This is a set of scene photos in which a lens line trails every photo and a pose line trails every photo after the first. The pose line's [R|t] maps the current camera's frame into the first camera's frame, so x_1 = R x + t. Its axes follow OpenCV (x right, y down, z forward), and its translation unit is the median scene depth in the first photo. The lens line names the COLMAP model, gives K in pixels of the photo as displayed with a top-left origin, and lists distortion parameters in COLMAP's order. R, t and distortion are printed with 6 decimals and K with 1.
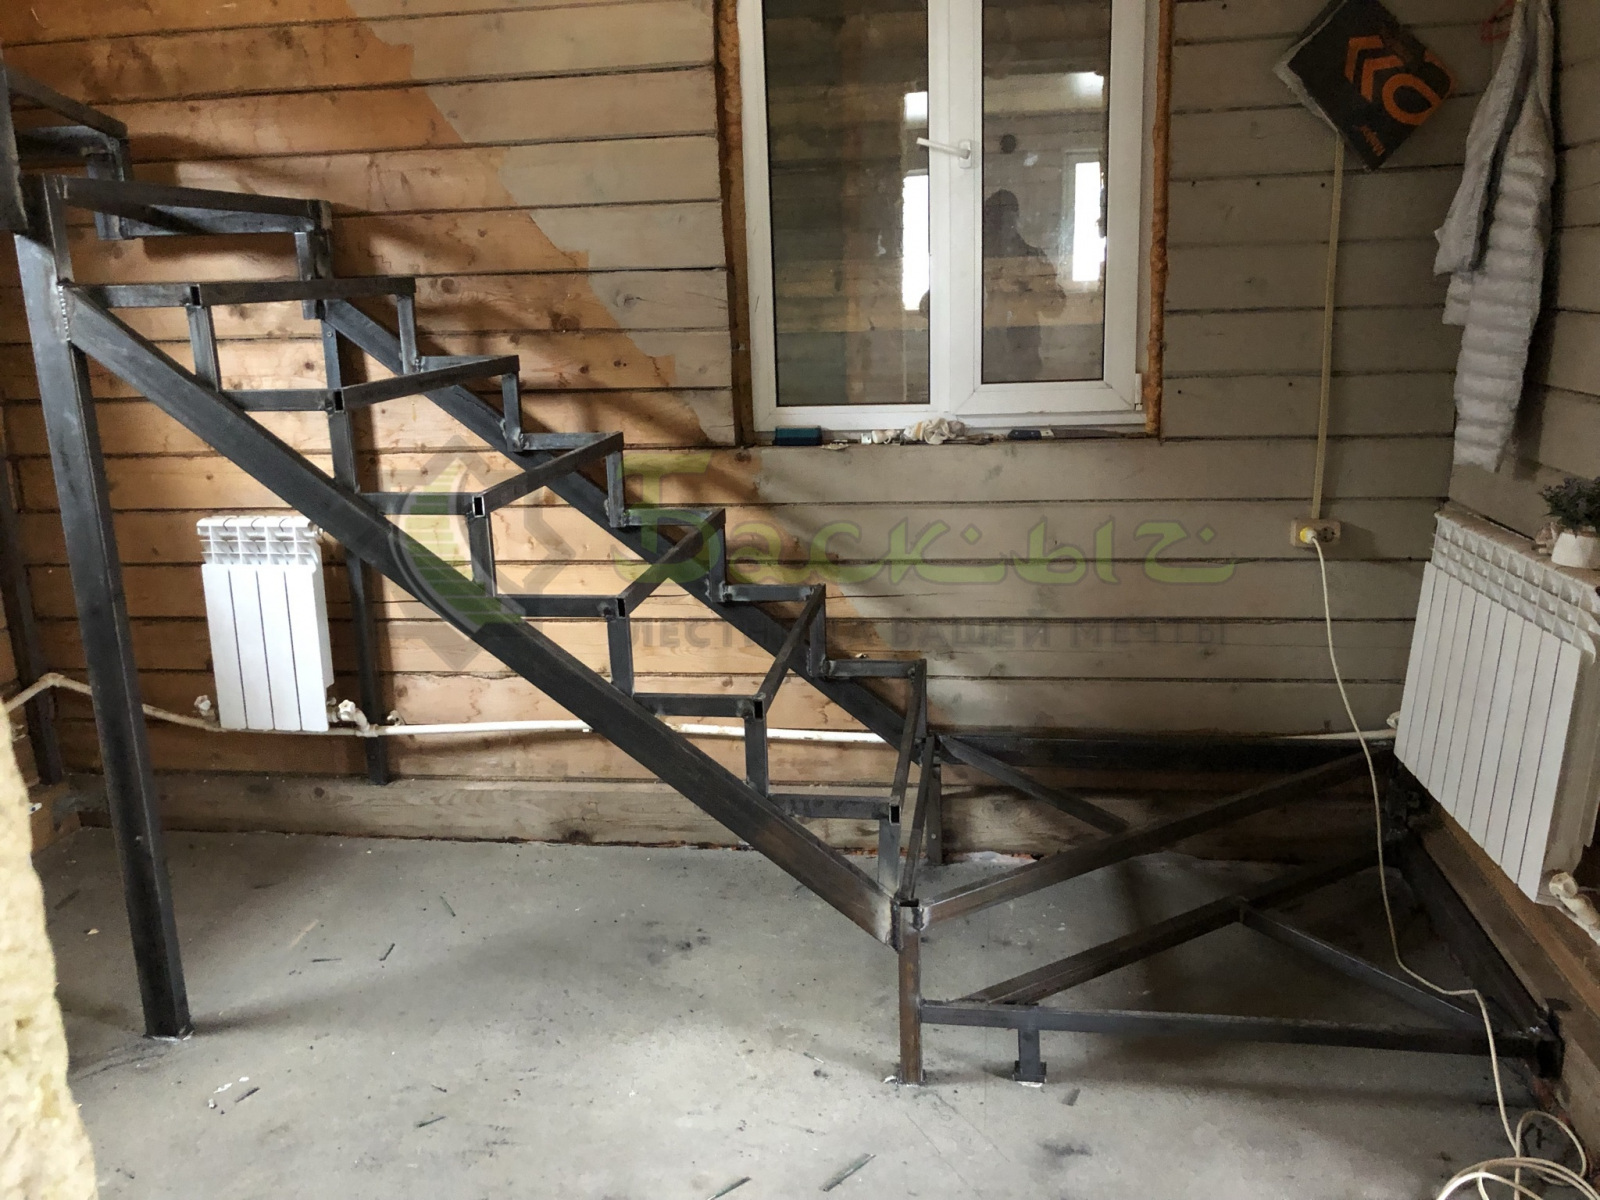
lens RADIAL K [[1305.8, 0, 798.9], [0, 1305.8, 602.4], [0, 0, 1]] dist [-0.009603, -0.011446]
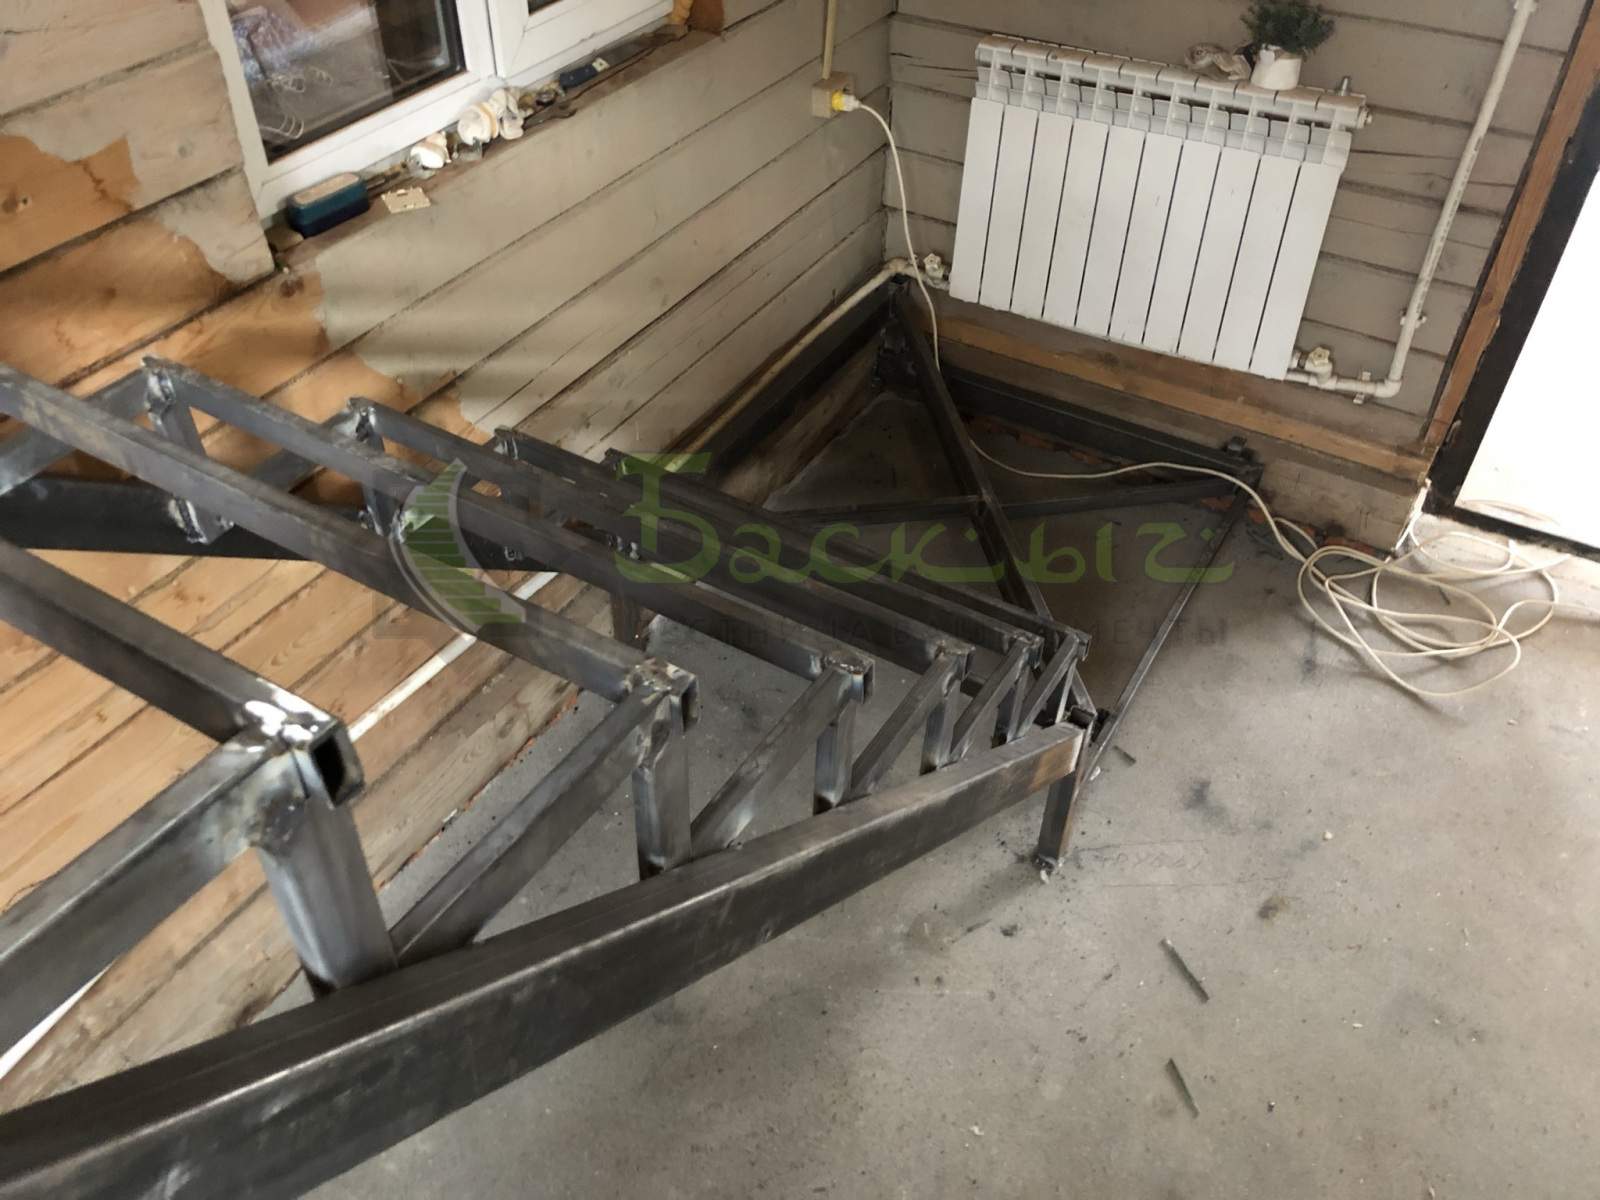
lens RADIAL K [[1305.8, 0, 798.2], [0, 1305.8, 600.0], [0, 0, 1]] dist [-0.009603, -0.011446]
pose [[0.387931, -0.592281, 0.706196, -0.407379], [0.208390, 0.802720, 0.558761, -0.260812], [-0.897821, -0.069596, 0.434825, 0.590187]]
